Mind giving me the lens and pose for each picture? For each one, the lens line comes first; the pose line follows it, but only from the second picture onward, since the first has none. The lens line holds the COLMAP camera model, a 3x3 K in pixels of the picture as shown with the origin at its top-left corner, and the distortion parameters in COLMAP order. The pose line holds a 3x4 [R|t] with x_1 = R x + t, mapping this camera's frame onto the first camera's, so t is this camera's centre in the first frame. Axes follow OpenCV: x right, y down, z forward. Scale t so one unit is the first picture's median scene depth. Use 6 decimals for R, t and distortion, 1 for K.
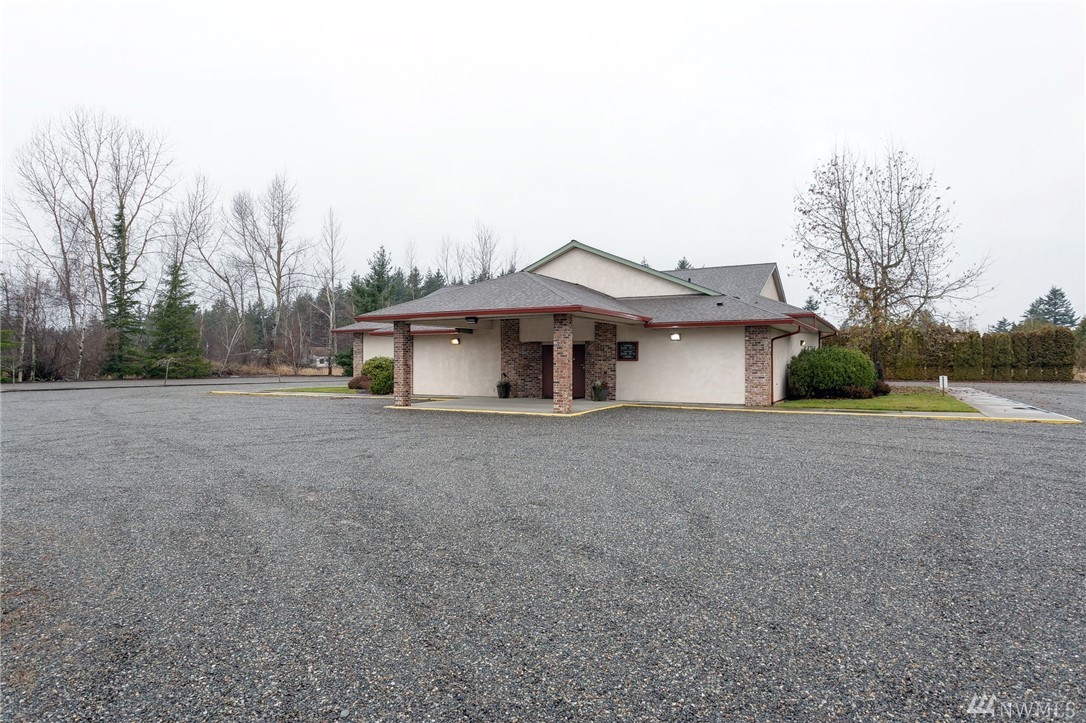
lens RADIAL K [[623.3, 0, 524.1], [0, 623.3, 362.7], [0, 0, 1]] dist [-0.006688, 0.001644]
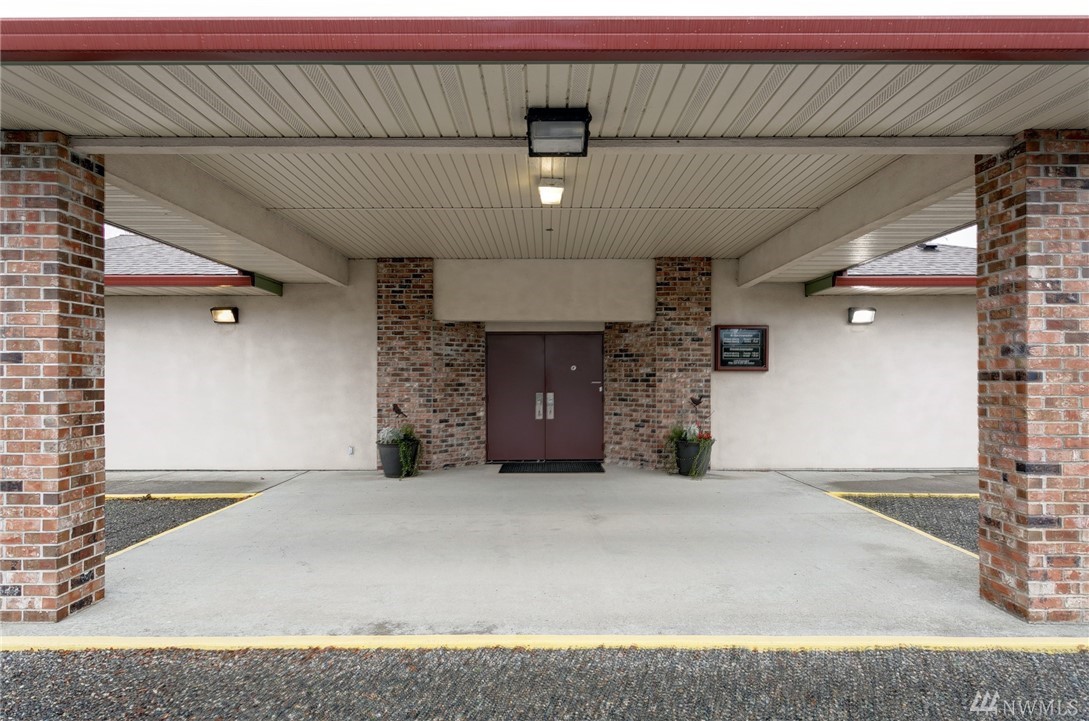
lens RADIAL K [[611.2, 0, 537.2], [0, 611.2, 376.8], [0, 0, 1]] dist [-0.003555, 0.001260]
pose [[0.870513, 0.003273, 0.492135, -0.060927], [-0.000882, 0.999987, -0.005090, 0.000989], [-0.492145, 0.003997, 0.870504, 0.297097]]
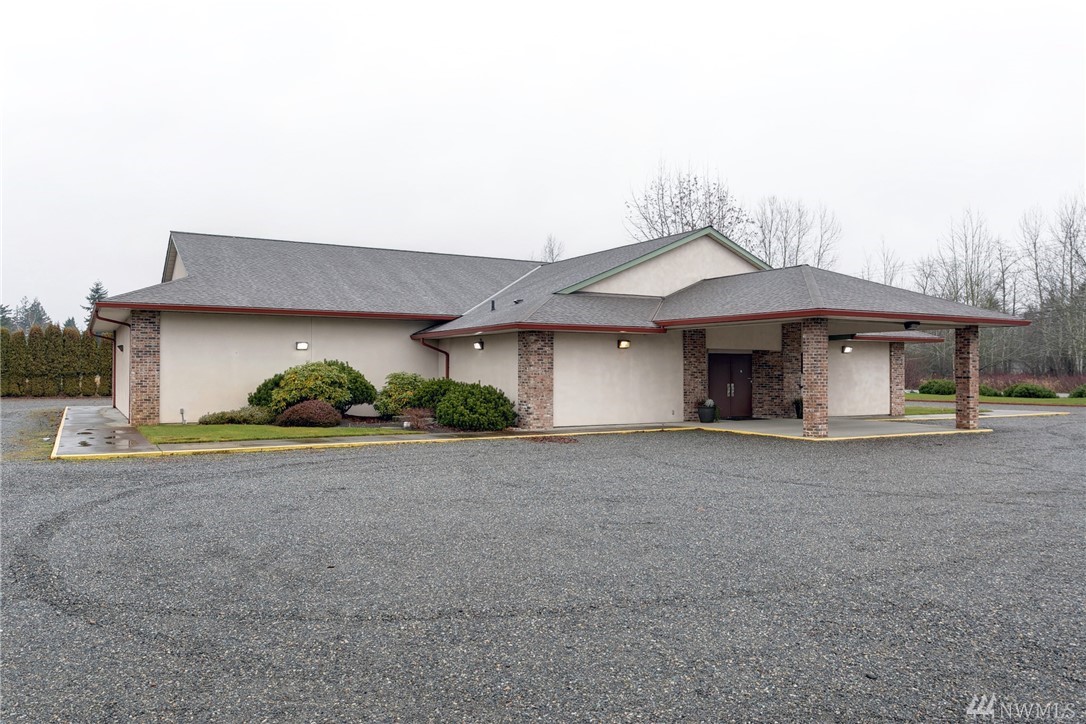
lens RADIAL K [[814.1, 0, 507.8], [0, 814.1, 373.1], [0, 0, 1]] dist [0.010832, 0.001430]
pose [[0.523647, 0.001860, 0.851933, -0.450634], [-0.002101, 0.999997, -0.000892, -0.000813], [-0.851933, -0.001323, 0.523650, 0.310553]]
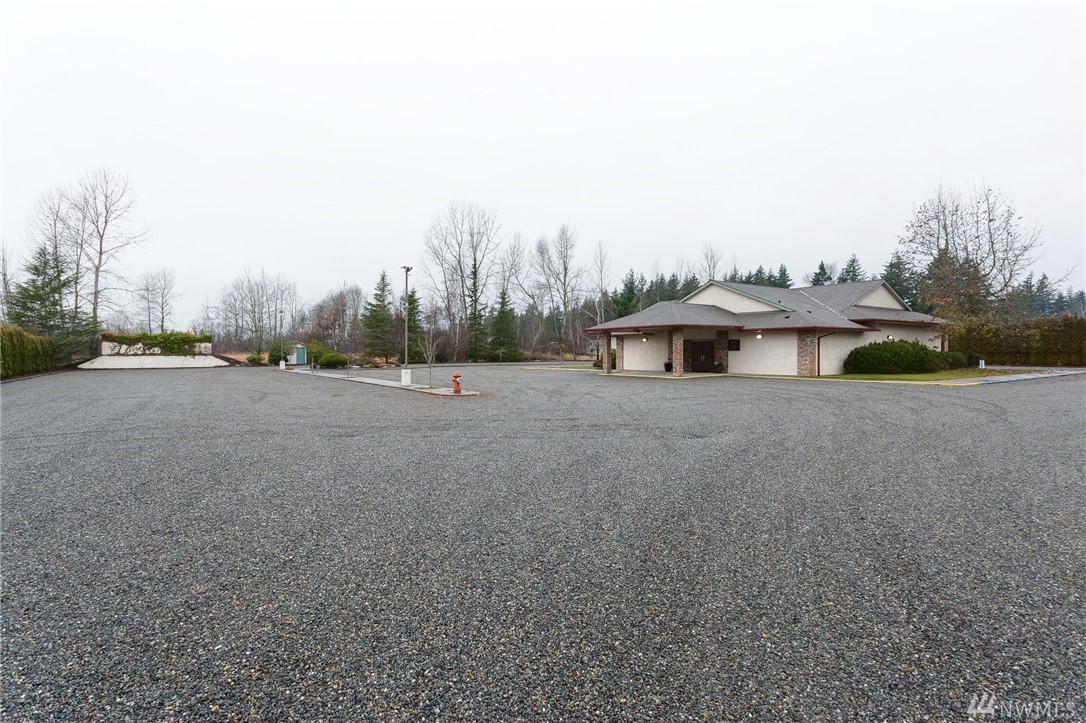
lens RADIAL K [[529.1, 0, 537.7], [0, 529.1, 354.3], [0, 0, 1]] dist [0.002629, -0.000005]
pose [[0.903842, -0.001619, -0.427863, 0.125422], [0.004157, 0.999979, 0.004997, -0.000942], [0.427846, -0.006295, 0.903830, -0.239184]]
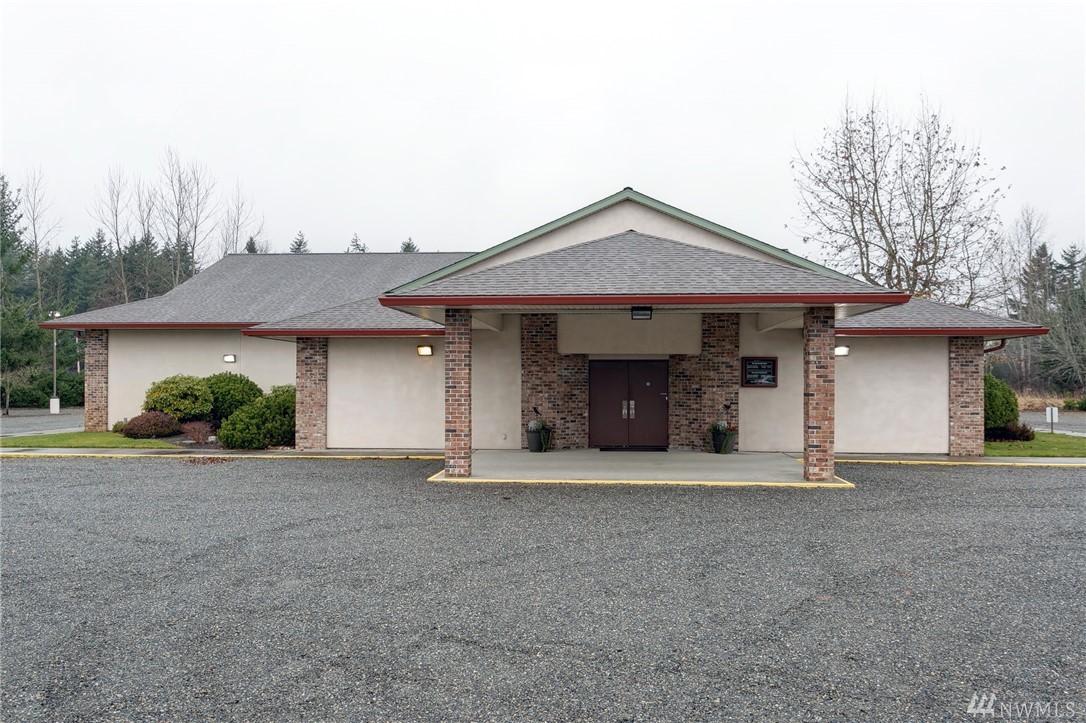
lens RADIAL K [[868.4, 0, 520.2], [0, 868.4, 382.2], [0, 0, 1]] dist [0.011631, 0.000693]
pose [[0.911097, 0.004414, 0.412168, -0.169307], [-0.003768, 0.999990, -0.002380, -0.002197], [-0.412174, 0.000615, 0.911105, 0.127453]]
